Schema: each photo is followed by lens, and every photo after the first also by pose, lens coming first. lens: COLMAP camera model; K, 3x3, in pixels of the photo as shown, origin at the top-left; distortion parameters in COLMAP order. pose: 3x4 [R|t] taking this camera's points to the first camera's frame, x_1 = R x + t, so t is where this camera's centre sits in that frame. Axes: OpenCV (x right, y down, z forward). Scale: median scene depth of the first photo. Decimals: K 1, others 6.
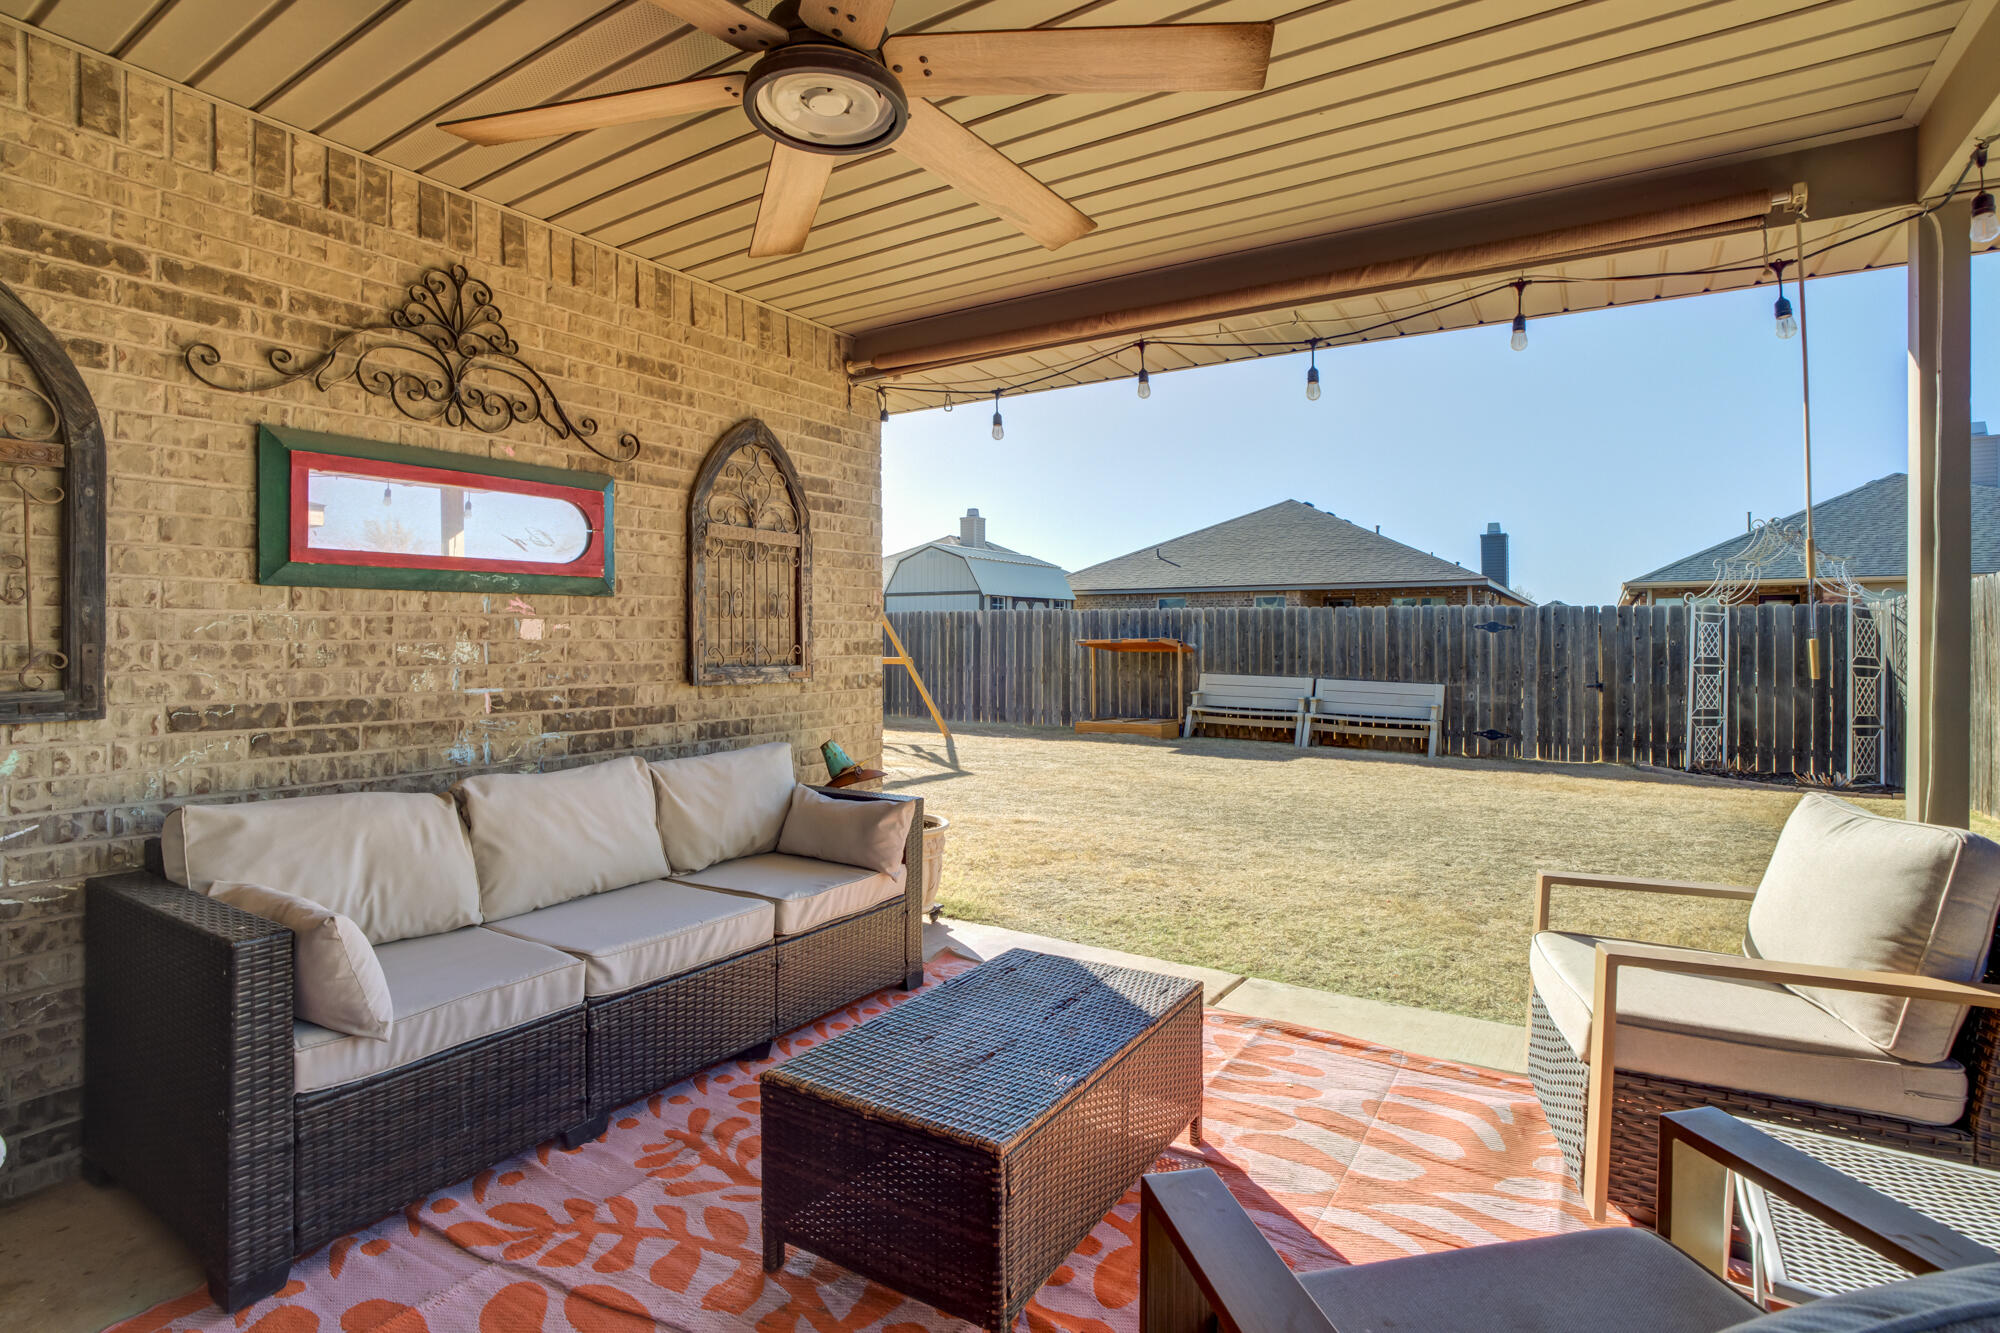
lens RADIAL K [[905.5, 0, 1000.2], [0, 905.5, 637.5], [0, 0, 1]] dist [-0.019255, 0.016681]
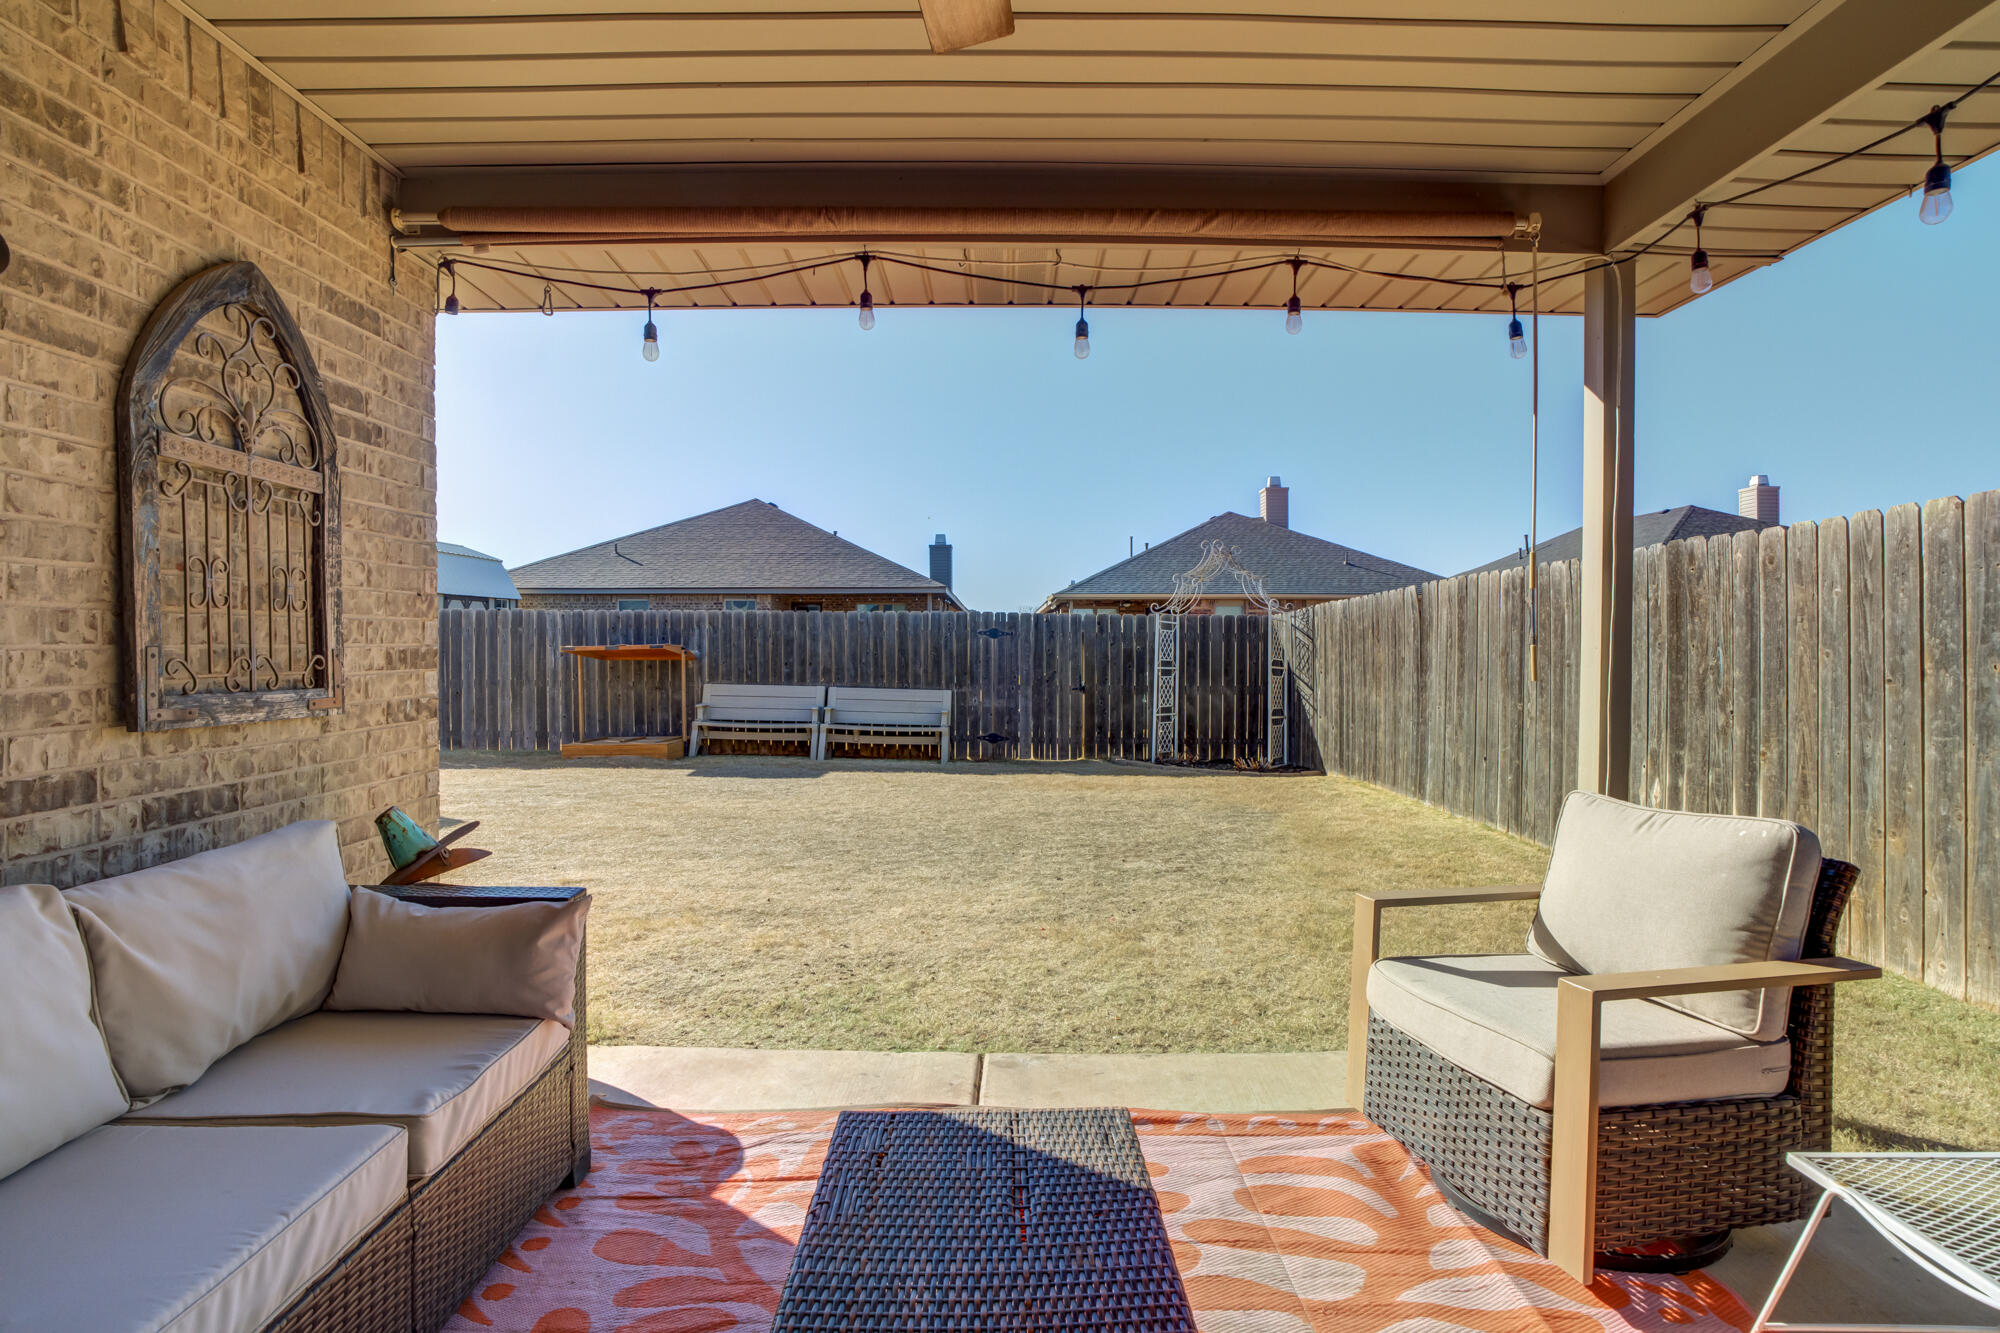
lens RADIAL K [[994.8, 0, 1000.4], [0, 994.8, 660.1], [0, 0, 1]] dist [-0.055652, 0.034708]
pose [[0.869770, -0.007723, 0.493397, -0.188675], [-0.000562, 0.999861, 0.016641, 0.000928], [-0.493457, -0.014752, 0.869645, 0.258004]]
